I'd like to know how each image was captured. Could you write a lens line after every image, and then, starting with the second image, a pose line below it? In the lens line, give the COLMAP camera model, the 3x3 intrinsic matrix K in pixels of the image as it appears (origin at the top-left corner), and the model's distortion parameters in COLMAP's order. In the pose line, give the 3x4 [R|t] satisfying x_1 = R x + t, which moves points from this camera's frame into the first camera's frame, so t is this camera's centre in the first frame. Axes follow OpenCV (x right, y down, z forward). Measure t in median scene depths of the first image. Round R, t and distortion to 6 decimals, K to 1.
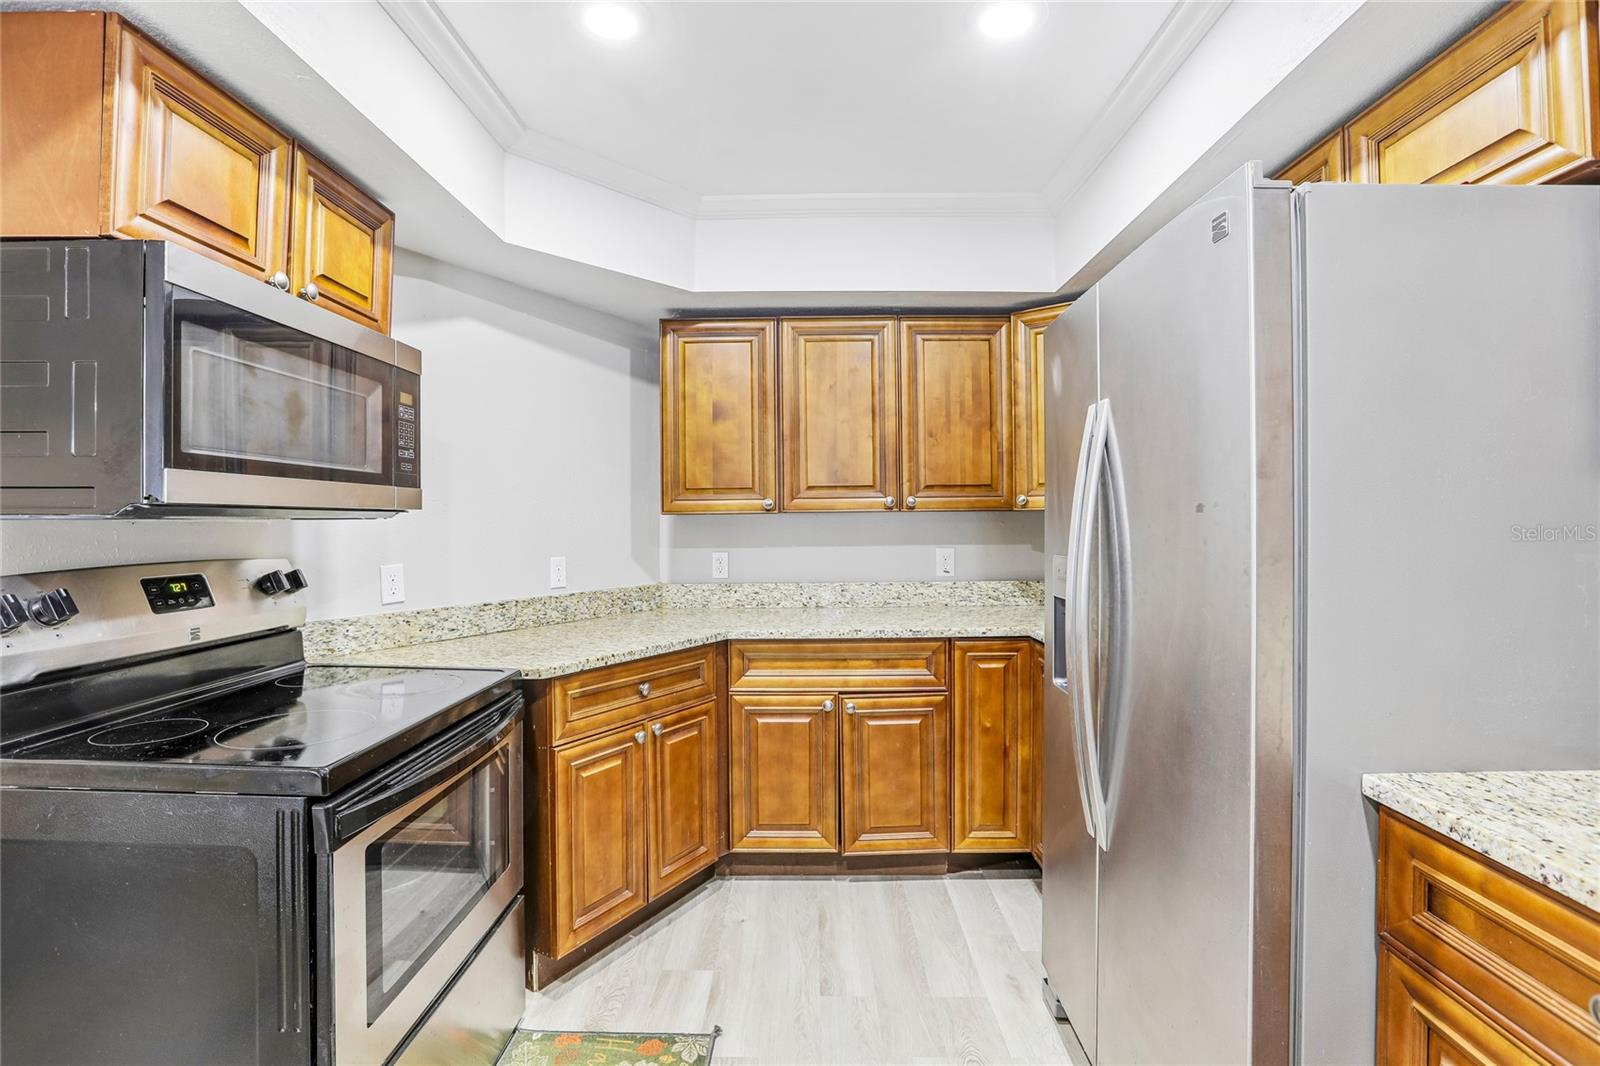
lens RADIAL K [[732.9, 0, 798.2], [0, 732.9, 529.6], [0, 0, 1]] dist [-0.030847, 0.006035]
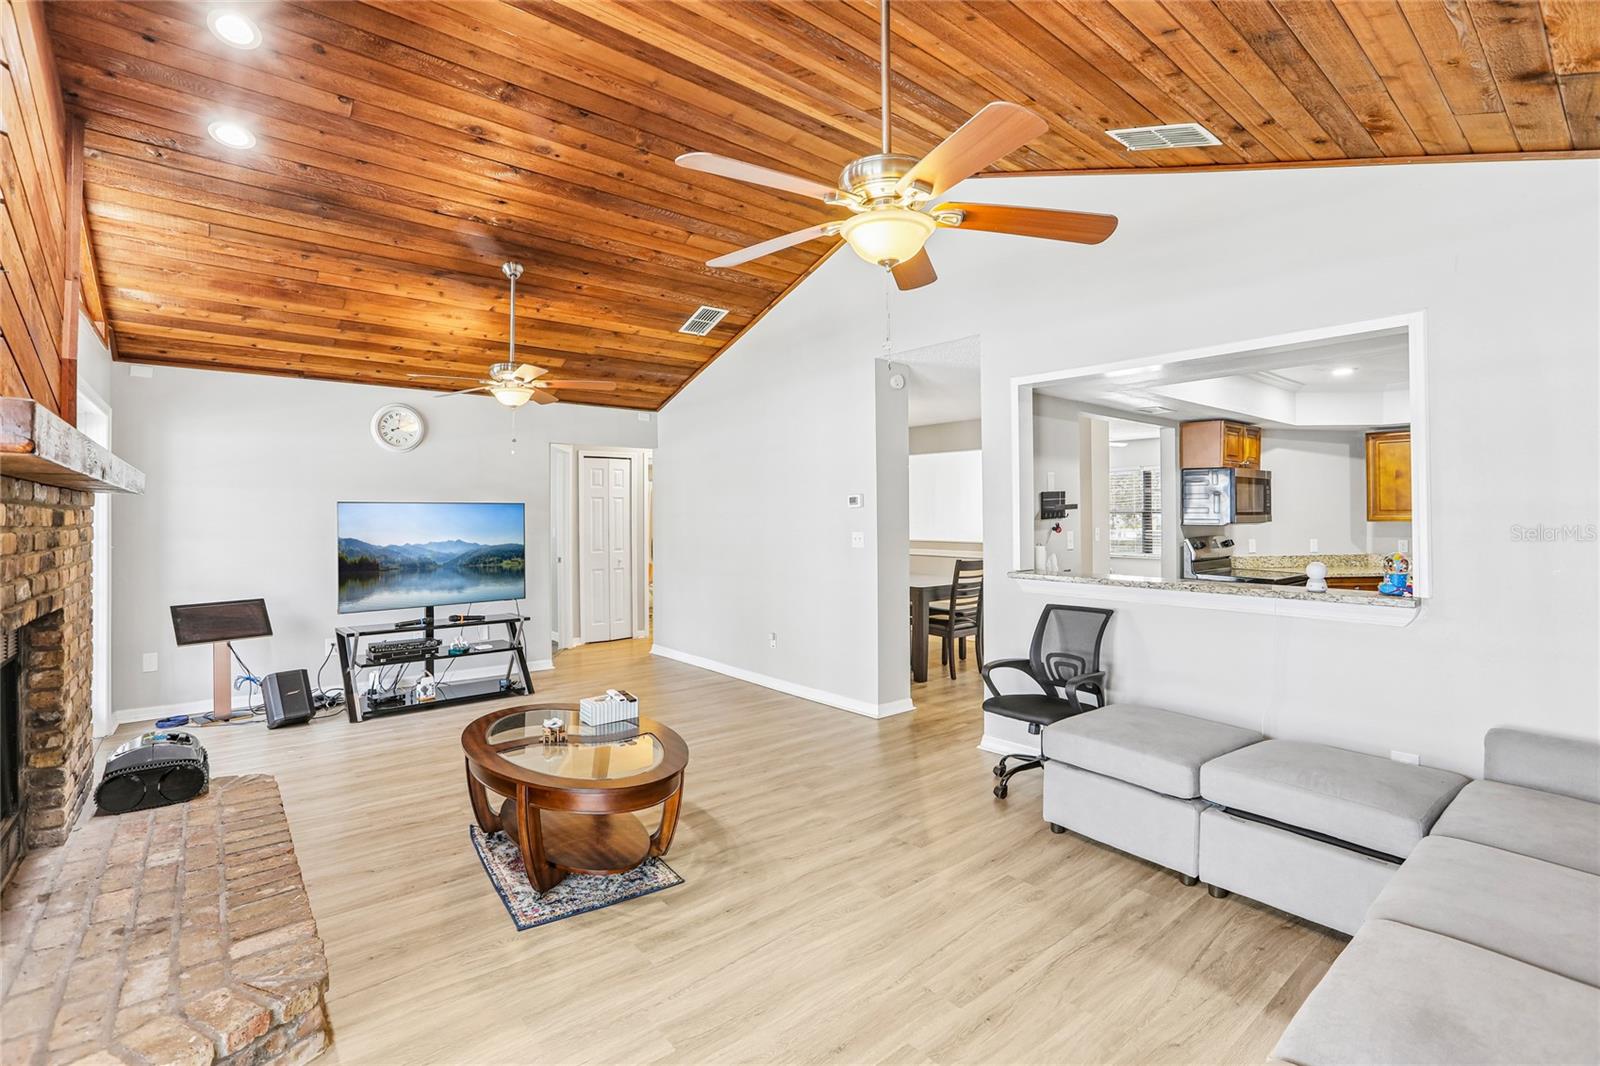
lens RADIAL K [[732.9, 0, 799.9], [0, 732.9, 519.2], [0, 0, 1]] dist [-0.030847, 0.006035]
pose [[0.637730, -0.003542, -0.770252, 0.419857], [-0.001587, 0.999981, -0.005913, -0.012964], [0.770258, 0.004993, 0.637713, -1.806134]]
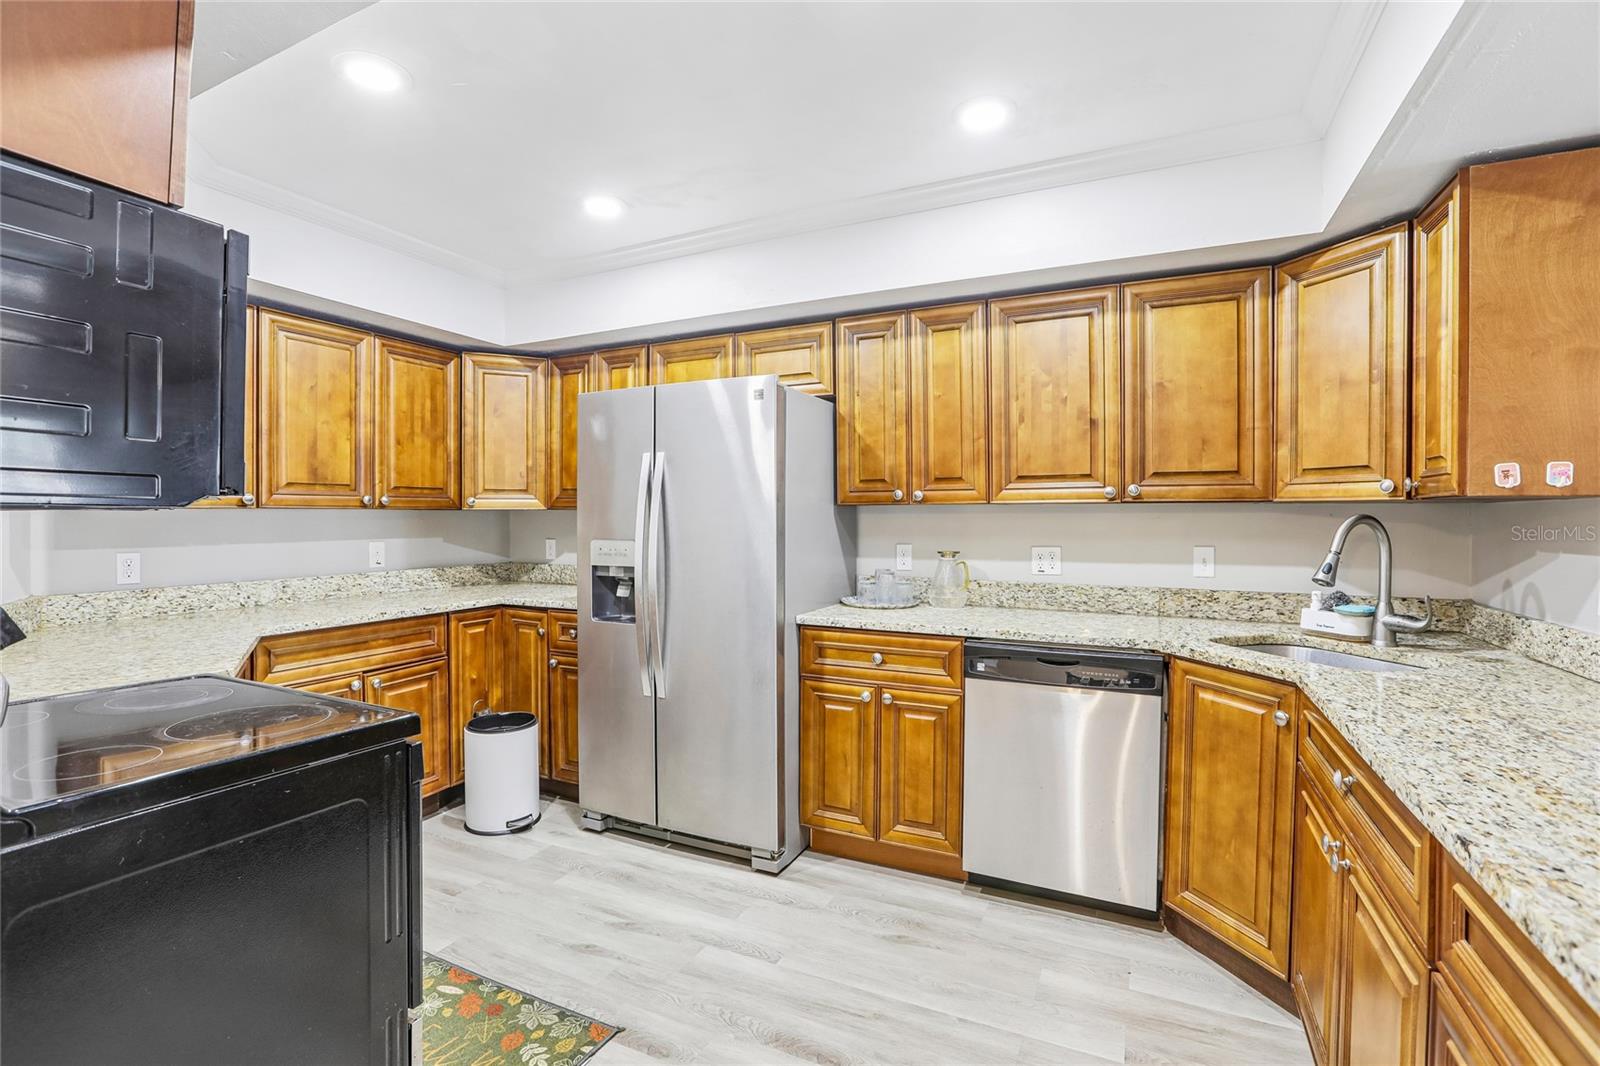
lens RADIAL K [[732.9, 0, 797.3], [0, 732.9, 526.9], [0, 0, 1]] dist [-0.030847, 0.006035]
pose [[0.441562, -0.005996, 0.897211, -0.567753], [0.005937, 0.999975, 0.003761, 0.002374], [-0.897211, 0.003666, 0.441586, -0.066105]]
